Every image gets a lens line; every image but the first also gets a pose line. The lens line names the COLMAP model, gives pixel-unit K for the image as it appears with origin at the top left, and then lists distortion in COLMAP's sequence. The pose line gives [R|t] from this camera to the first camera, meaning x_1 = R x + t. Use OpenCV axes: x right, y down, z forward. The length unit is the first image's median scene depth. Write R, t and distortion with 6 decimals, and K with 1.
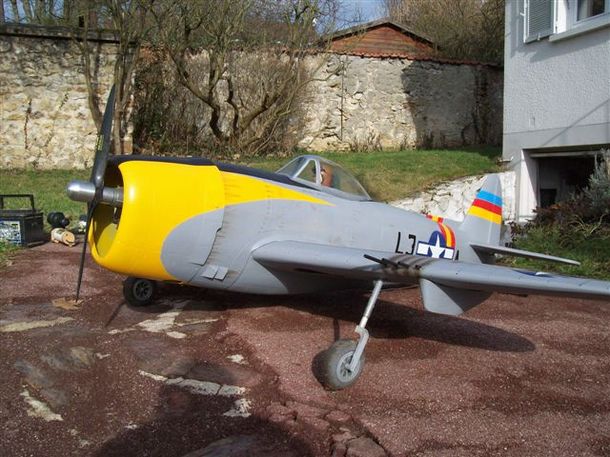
lens RADIAL K [[644.9, 0, 307.1], [0, 644.9, 237.6], [0, 0, 1]] dist [-0.187411, 0.149481]
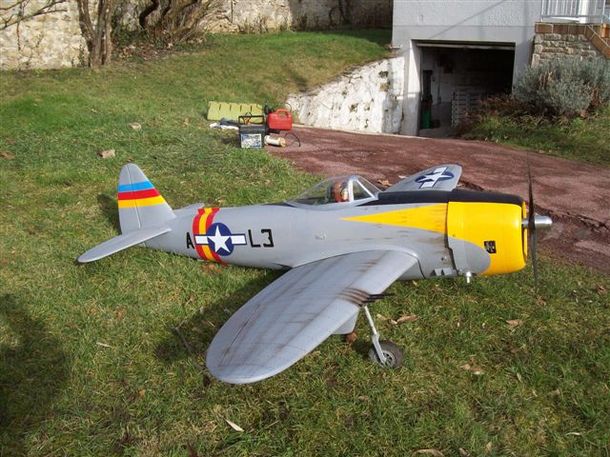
lens RADIAL K [[644.9, 0, 307.1], [0, 644.9, 237.6], [0, 0, 1]] dist [-0.187411, 0.149481]
pose [[0.945173, -0.099932, 0.310905, -0.337513], [0.029428, 0.974220, 0.223672, -0.049290], [-0.325242, -0.202260, 0.923747, -0.216091]]
